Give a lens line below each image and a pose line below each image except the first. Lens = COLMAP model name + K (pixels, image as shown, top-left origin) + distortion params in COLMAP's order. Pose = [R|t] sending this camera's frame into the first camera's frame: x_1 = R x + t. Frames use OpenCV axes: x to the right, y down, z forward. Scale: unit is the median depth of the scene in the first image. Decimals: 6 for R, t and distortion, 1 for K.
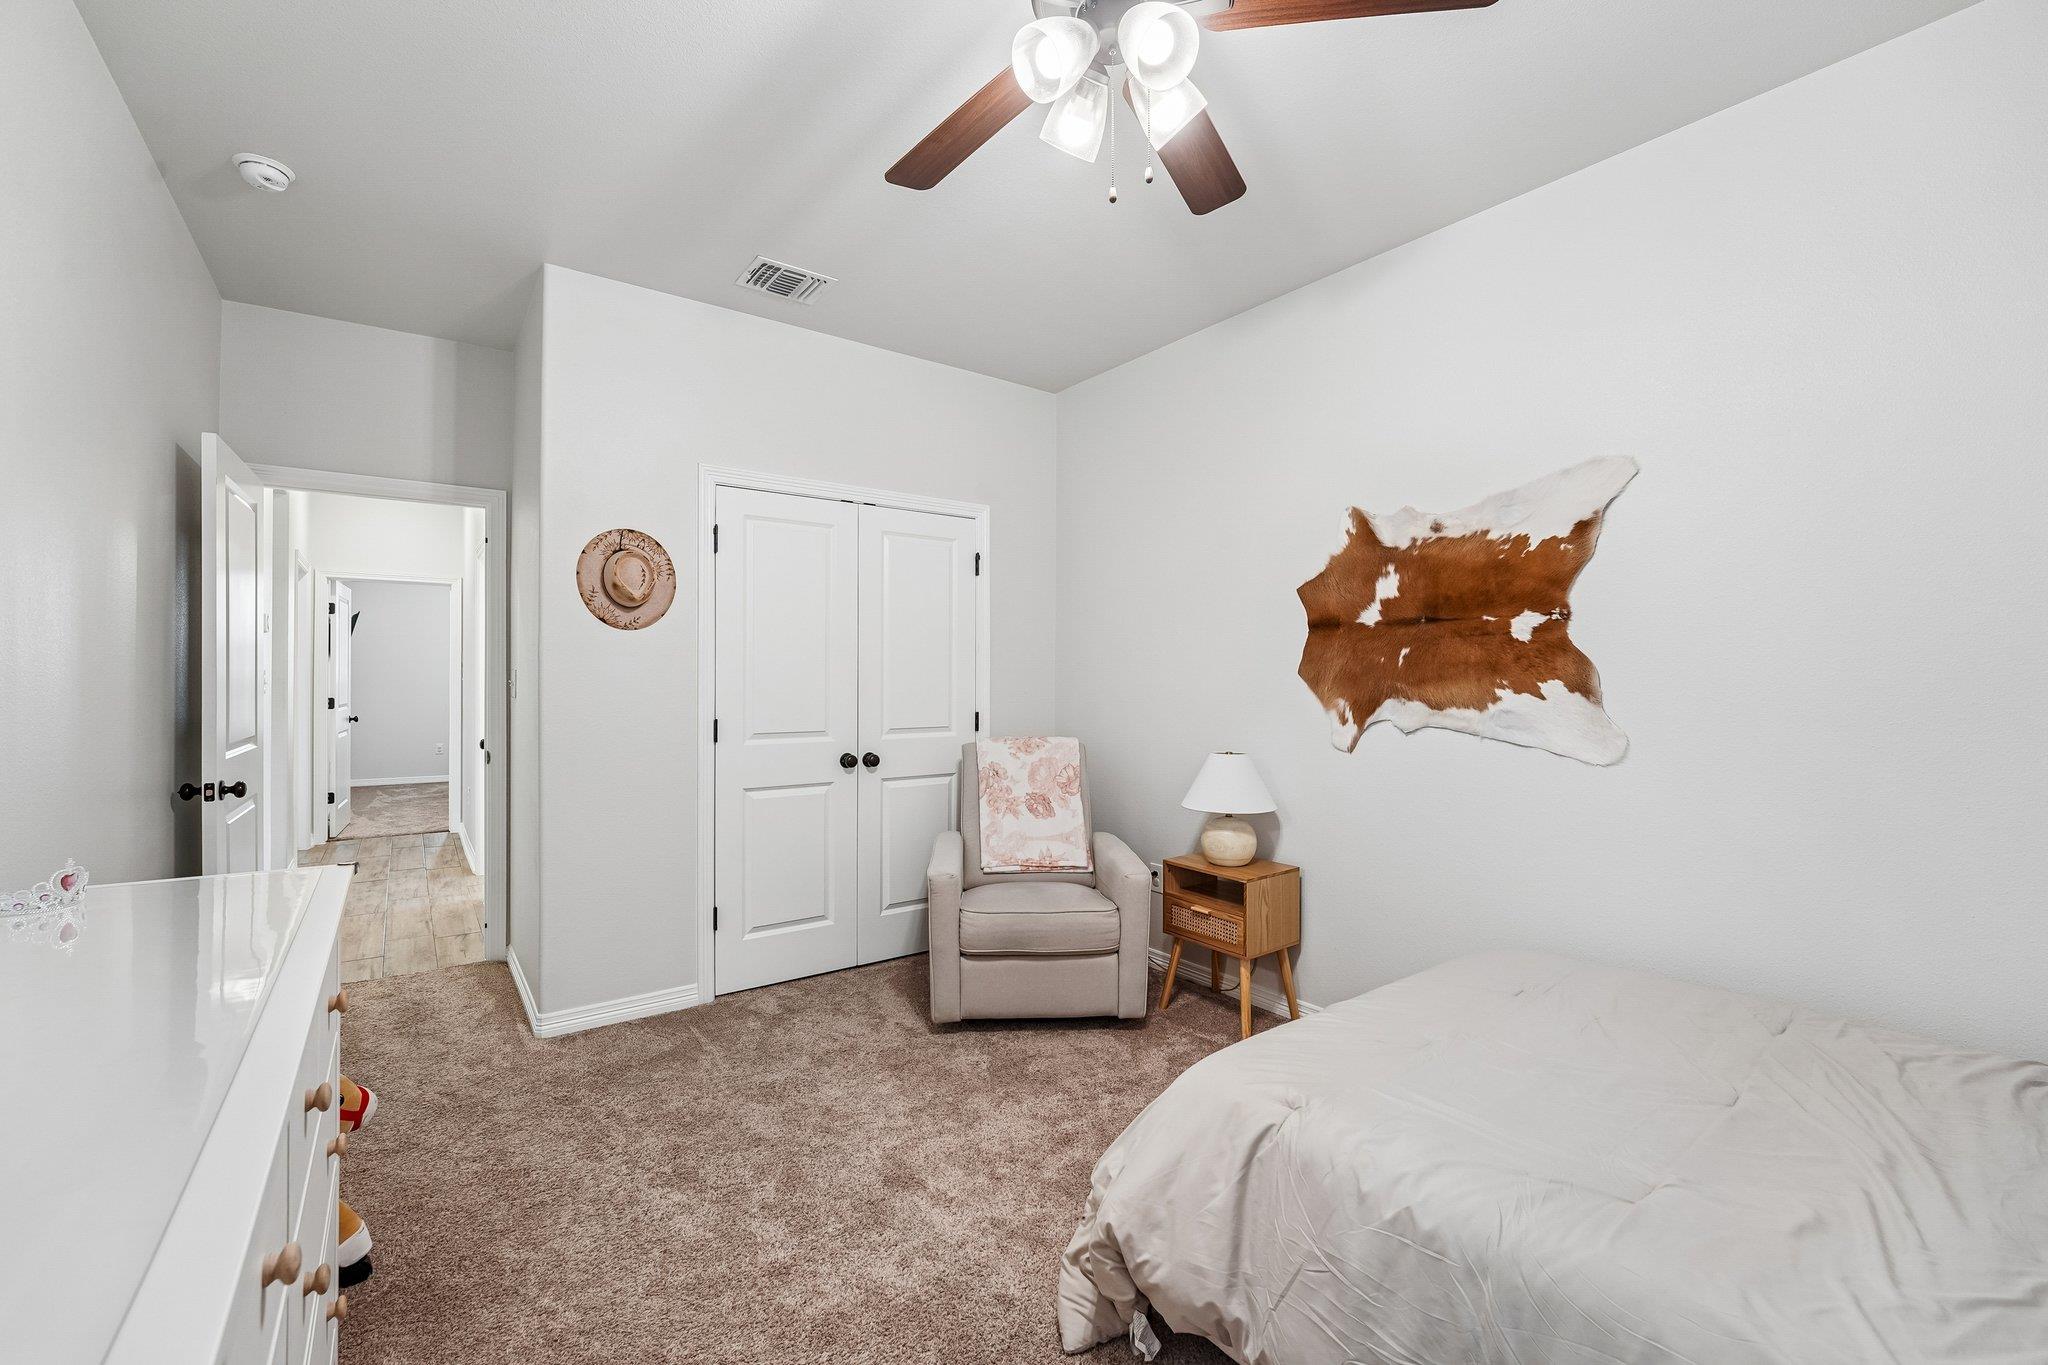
lens RADIAL K [[842.9, 0, 1000.5], [0, 842.9, 675.4], [0, 0, 1]] dist [-0.022952, 0.000543]
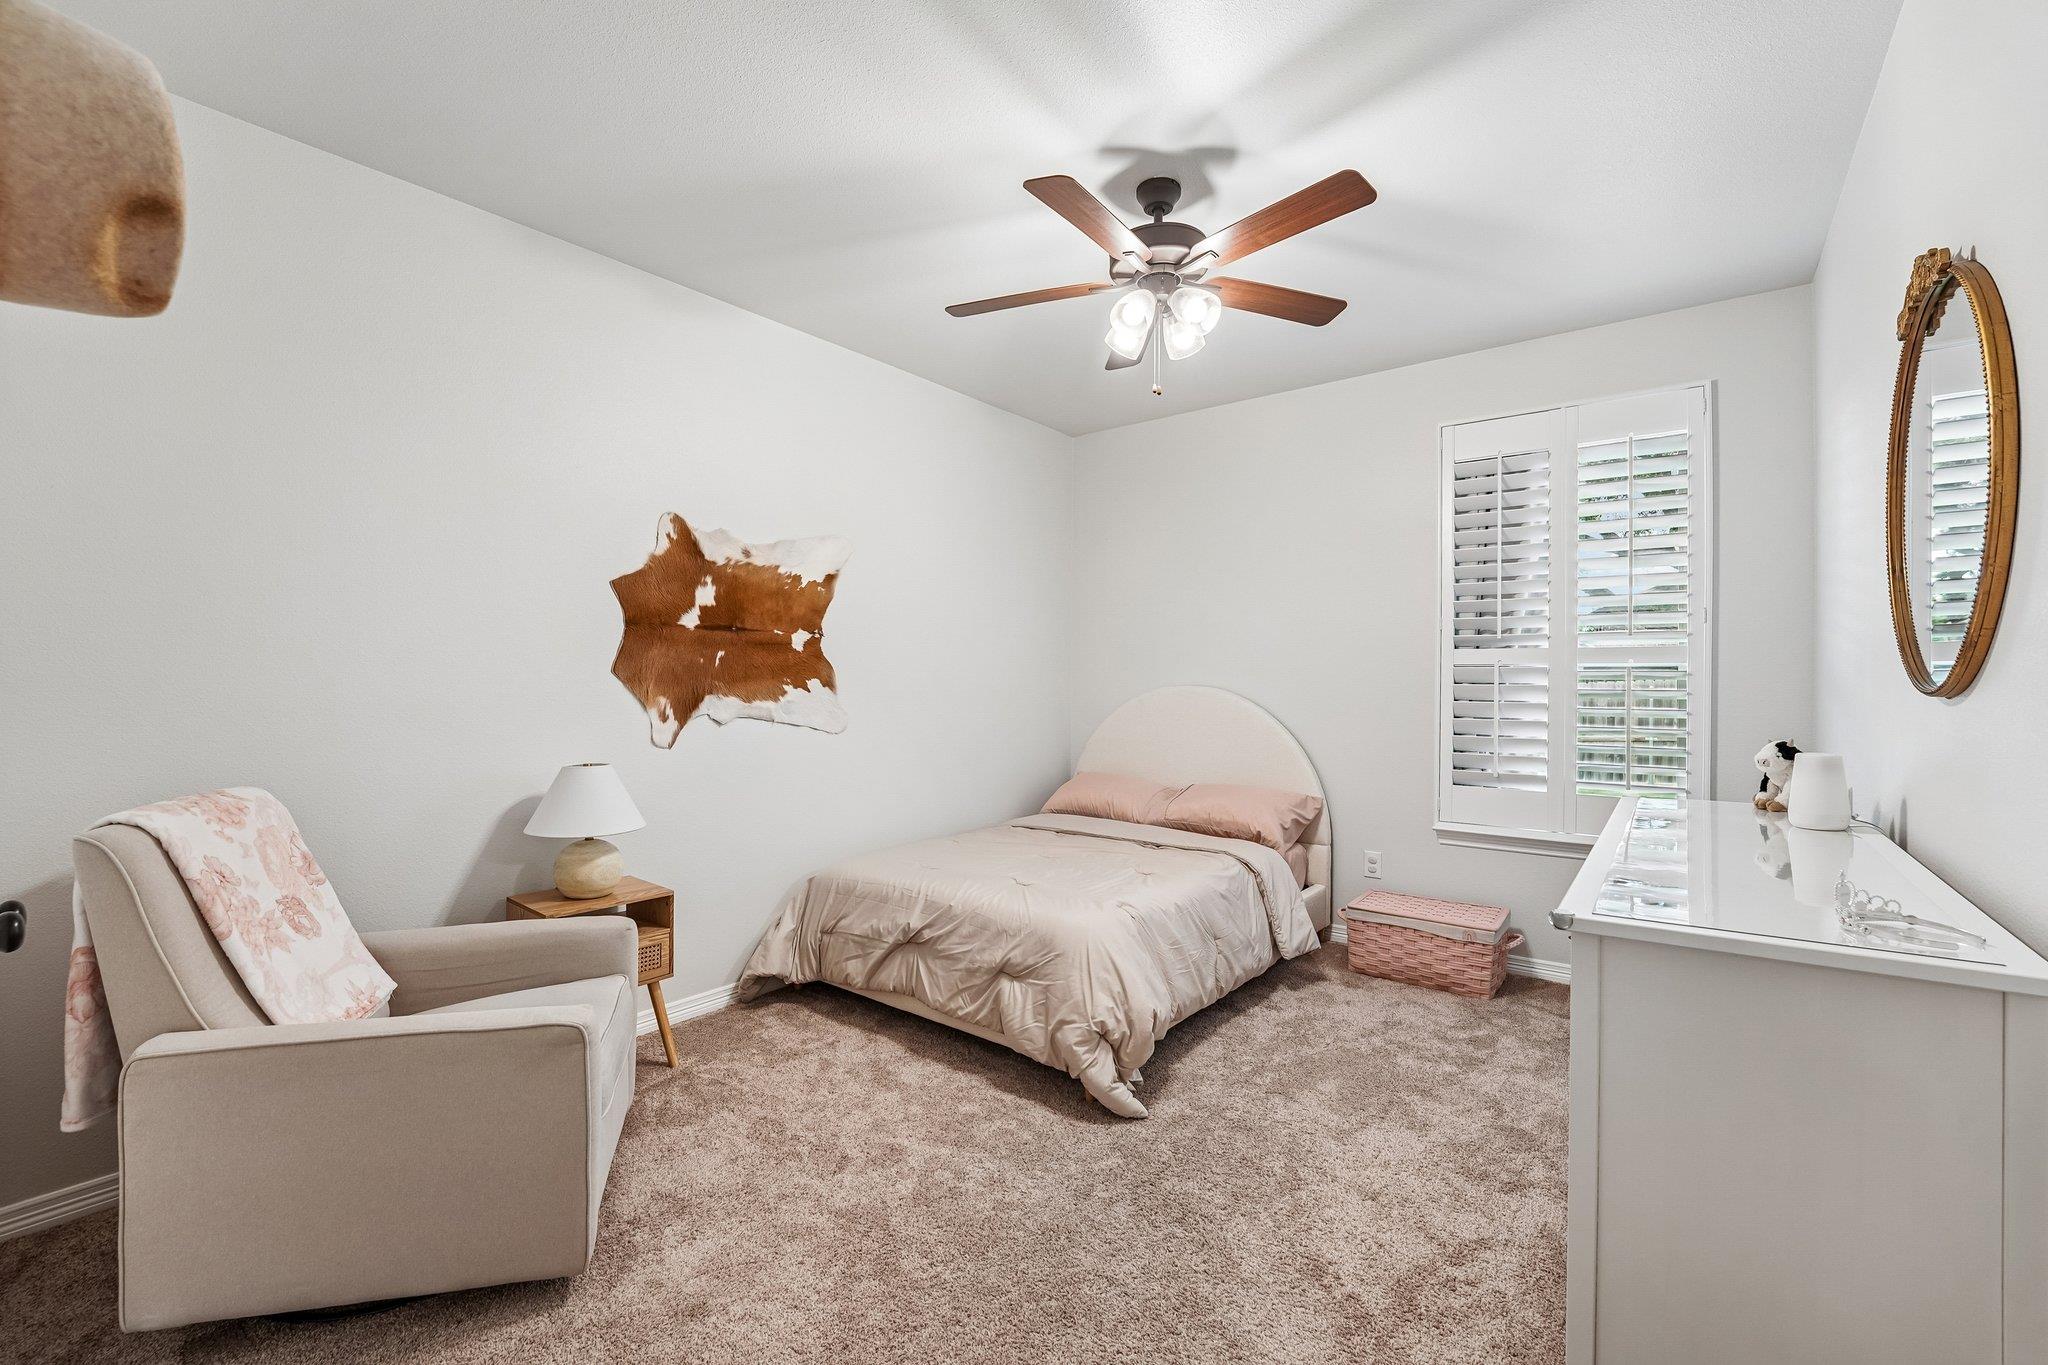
lens RADIAL K [[842.9, 0, 1000.5], [0, 842.9, 675.4], [0, 0, 1]] dist [-0.022952, 0.000543]
pose [[-0.248338, 0.002786, 0.968670, -0.728837], [-0.006418, 0.999969, -0.004521, 0.003875], [-0.968652, -0.007340, -0.248312, 0.902804]]
